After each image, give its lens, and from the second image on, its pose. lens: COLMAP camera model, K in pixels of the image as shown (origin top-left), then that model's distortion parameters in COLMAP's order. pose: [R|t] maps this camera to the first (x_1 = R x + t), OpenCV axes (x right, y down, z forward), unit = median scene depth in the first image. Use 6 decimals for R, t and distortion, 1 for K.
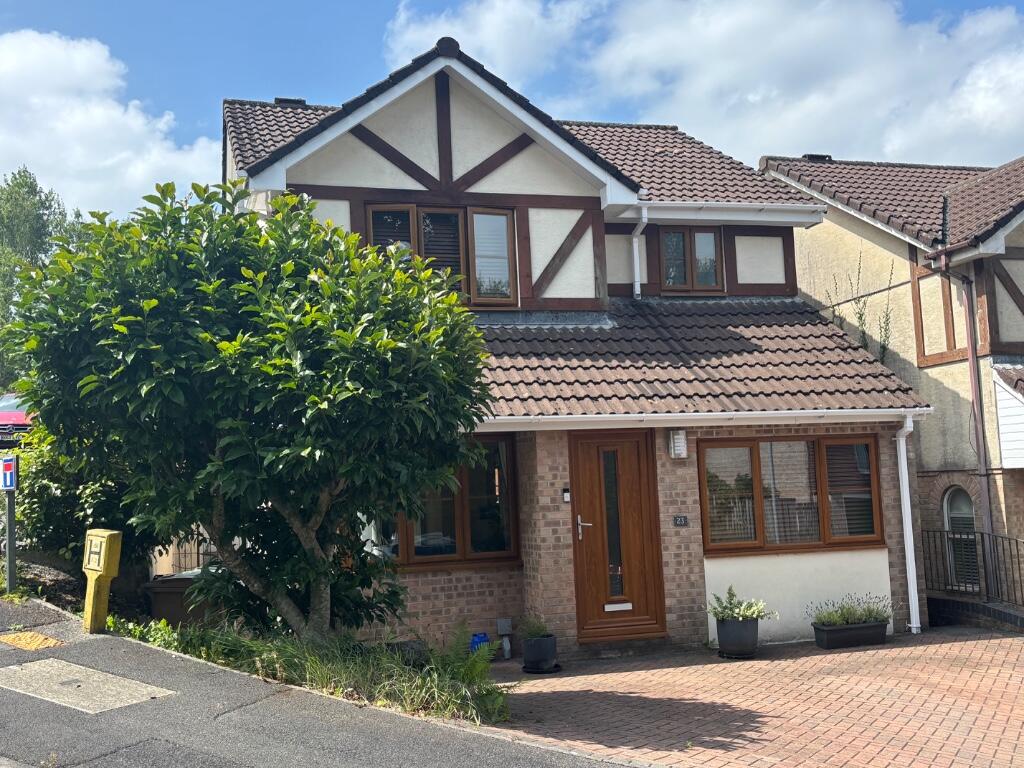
lens RADIAL K [[1112.0, 0, 512.0], [0, 1112.0, 384.0], [0, 0, 1]] dist [0.109299, -0.012737]
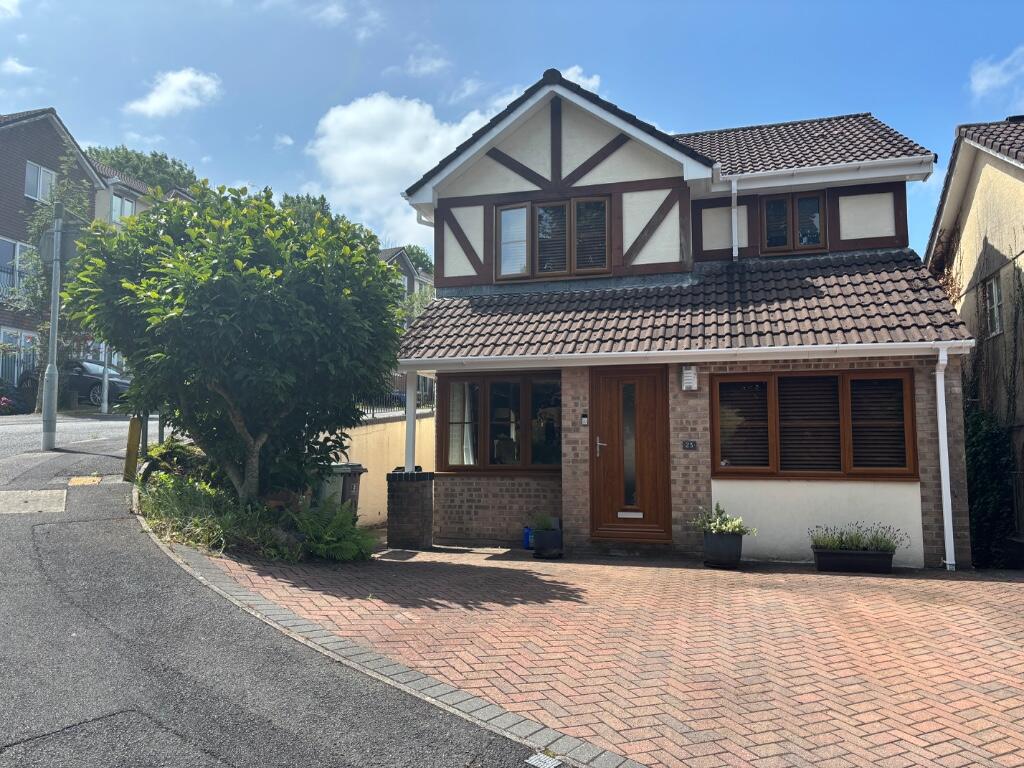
lens RADIAL K [[770.0, 0, 484.4], [0, 770.0, 386.4], [0, 0, 1]] dist [0.056894, -0.043703]
pose [[0.852039, -0.002401, -0.523473, 0.383039], [0.009802, 0.999887, 0.011368, 0.051146], [0.523386, -0.014817, 0.851967, 0.217505]]
